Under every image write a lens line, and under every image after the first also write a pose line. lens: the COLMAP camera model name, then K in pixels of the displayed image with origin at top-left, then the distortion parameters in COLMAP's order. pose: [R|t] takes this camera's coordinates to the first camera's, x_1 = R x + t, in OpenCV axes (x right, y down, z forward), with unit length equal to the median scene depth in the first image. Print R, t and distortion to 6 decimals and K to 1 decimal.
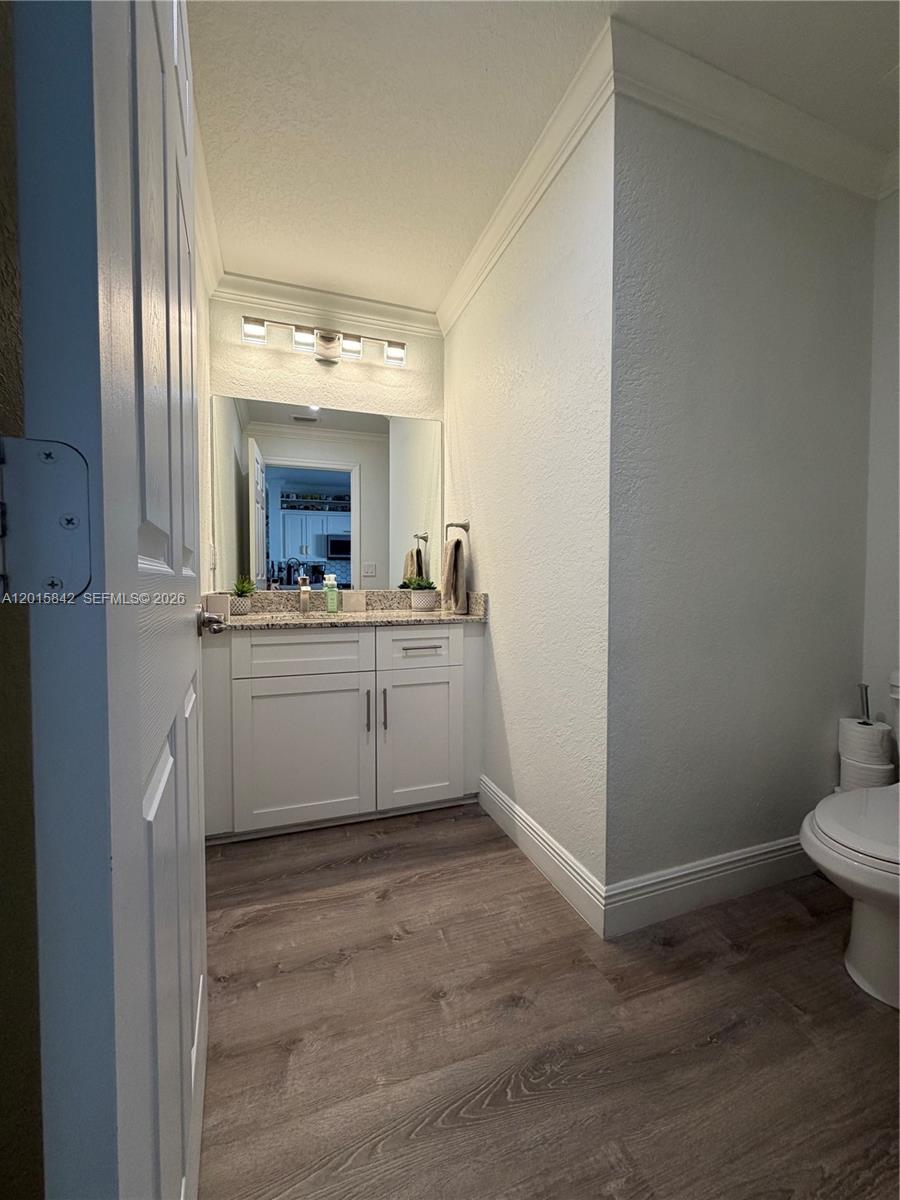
lens RADIAL K [[477.6, 0, 448.3], [0, 477.6, 596.0], [0, 0, 1]] dist [-0.001946, 0.000510]
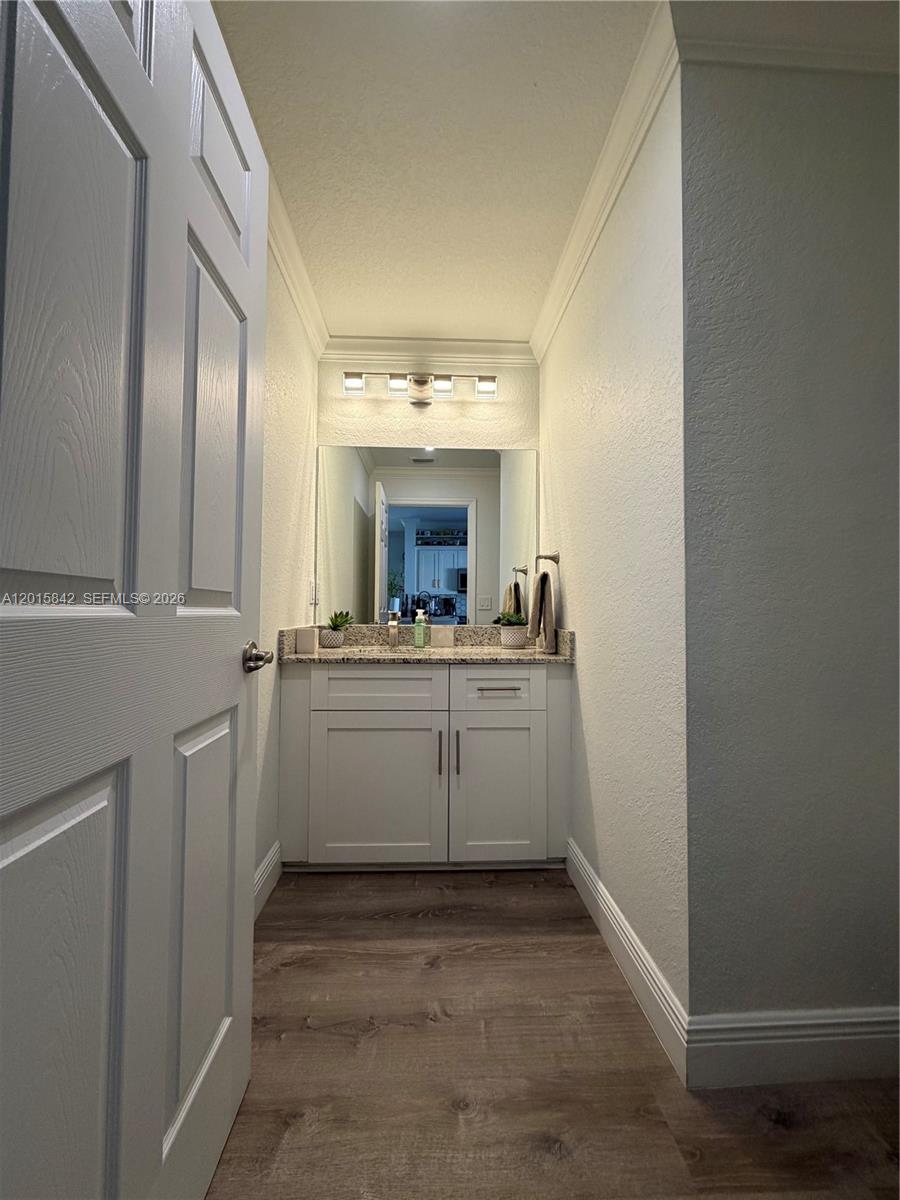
lens RADIAL K [[477.6, 0, 448.5], [0, 477.6, 596.1], [0, 0, 1]] dist [-0.001946, 0.000510]
pose [[0.956388, -0.004427, -0.292067, 0.138043], [-0.015058, 0.997809, -0.064430, -0.012139], [0.291712, 0.066018, 0.954225, 0.076150]]
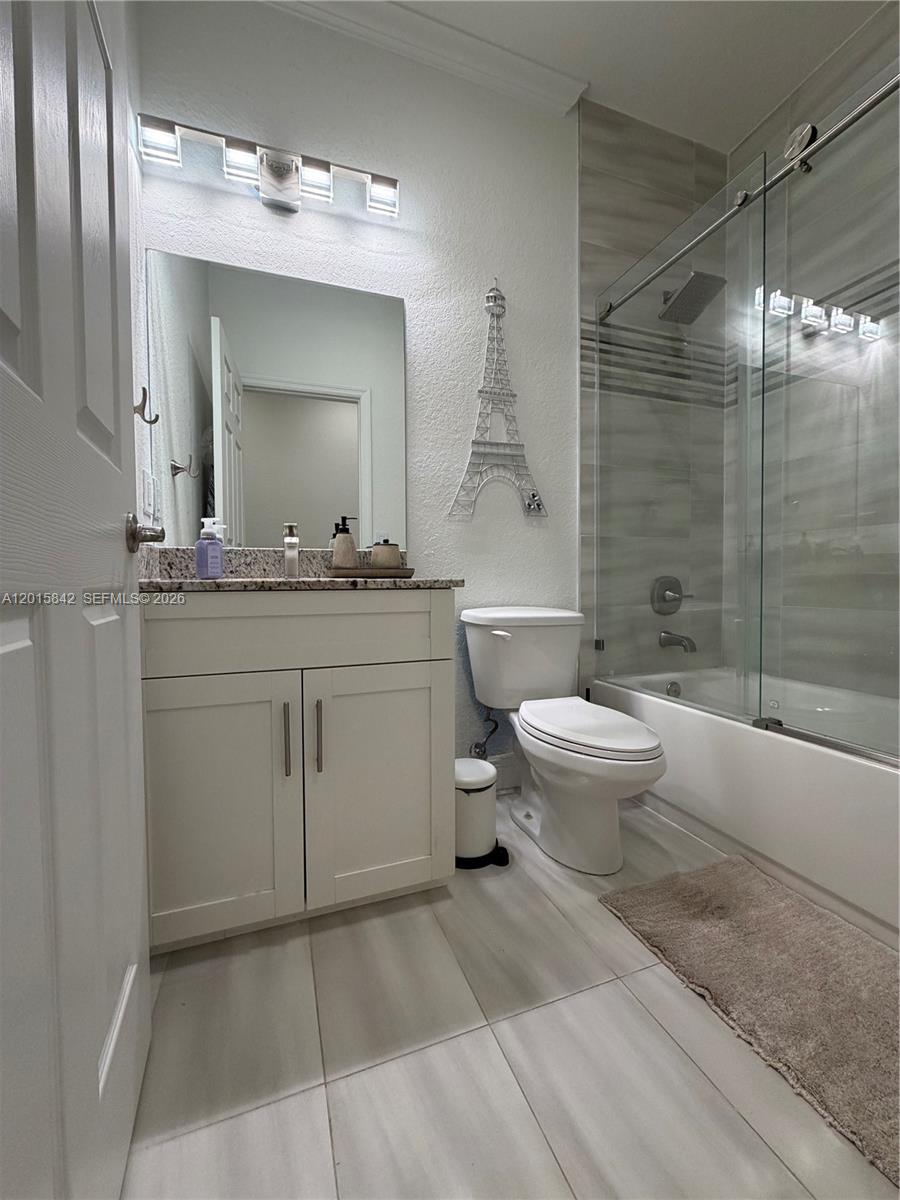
lens RADIAL K [[477.6, 0, 447.8], [0, 477.6, 595.0], [0, 0, 1]] dist [-0.001946, 0.000510]
pose [[0.994788, 0.029406, -0.097628, 0.082259], [-0.029487, 0.999565, 0.000618, 0.064331], [0.097604, 0.002264, 0.995223, 0.471094]]
